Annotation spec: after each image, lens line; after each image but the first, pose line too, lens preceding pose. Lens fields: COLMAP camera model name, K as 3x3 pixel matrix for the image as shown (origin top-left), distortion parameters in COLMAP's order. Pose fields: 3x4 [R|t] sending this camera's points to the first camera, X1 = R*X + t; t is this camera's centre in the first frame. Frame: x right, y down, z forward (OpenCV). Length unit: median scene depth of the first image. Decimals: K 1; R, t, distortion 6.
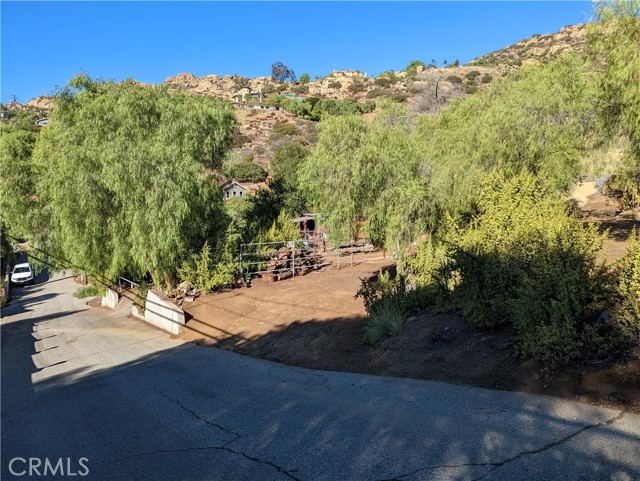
lens RADIAL K [[449.7, 0, 322.9], [0, 449.7, 238.4], [0, 0, 1]] dist [0.052589, -0.051487]
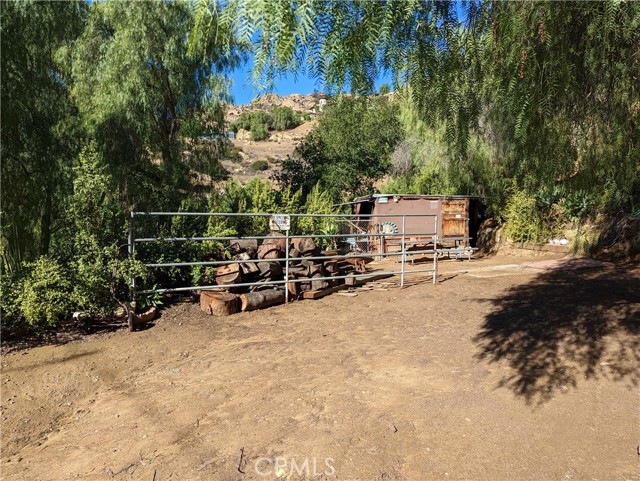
lens RADIAL K [[449.7, 0, 322.9], [0, 449.7, 238.4], [0, 0, 1]] dist [0.052589, -0.051487]
pose [[0.984833, 0.017456, -0.172626, 0.036916], [-0.023835, 0.999105, -0.034948, 0.042616], [0.171862, 0.038532, 0.984367, 0.624655]]
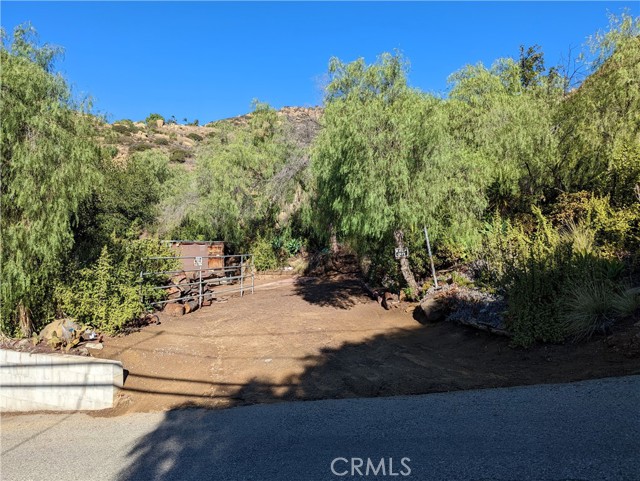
lens RADIAL K [[449.7, 0, 322.9], [0, 449.7, 238.4], [0, 0, 1]] dist [0.052589, -0.051487]
pose [[0.846016, 0.000524, 0.533157, -0.290309], [0.064984, 0.992442, -0.104093, 0.066074], [-0.529182, 0.122711, 0.839588, 0.303574]]
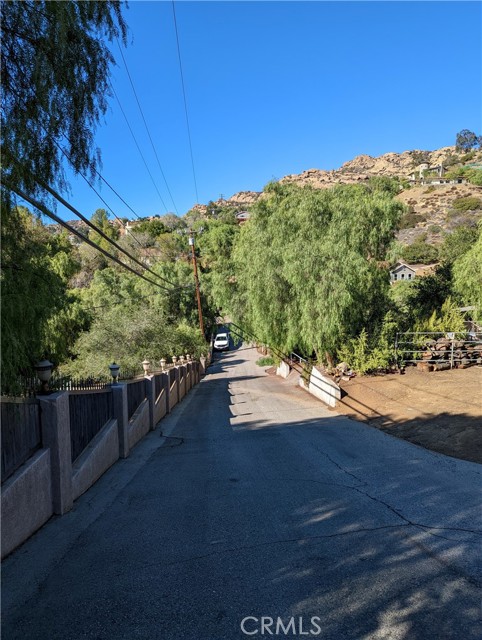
lens RADIAL K [[449.7, 0, 245.9], [0, 449.7, 321.7], [0, 0, 1]] dist [0.052589, -0.051487]
pose [[0.863505, 0.057026, -0.501106, 0.039467], [-0.054134, 0.998327, 0.020325, -0.014234], [0.501427, 0.009576, 0.865147, -0.090686]]
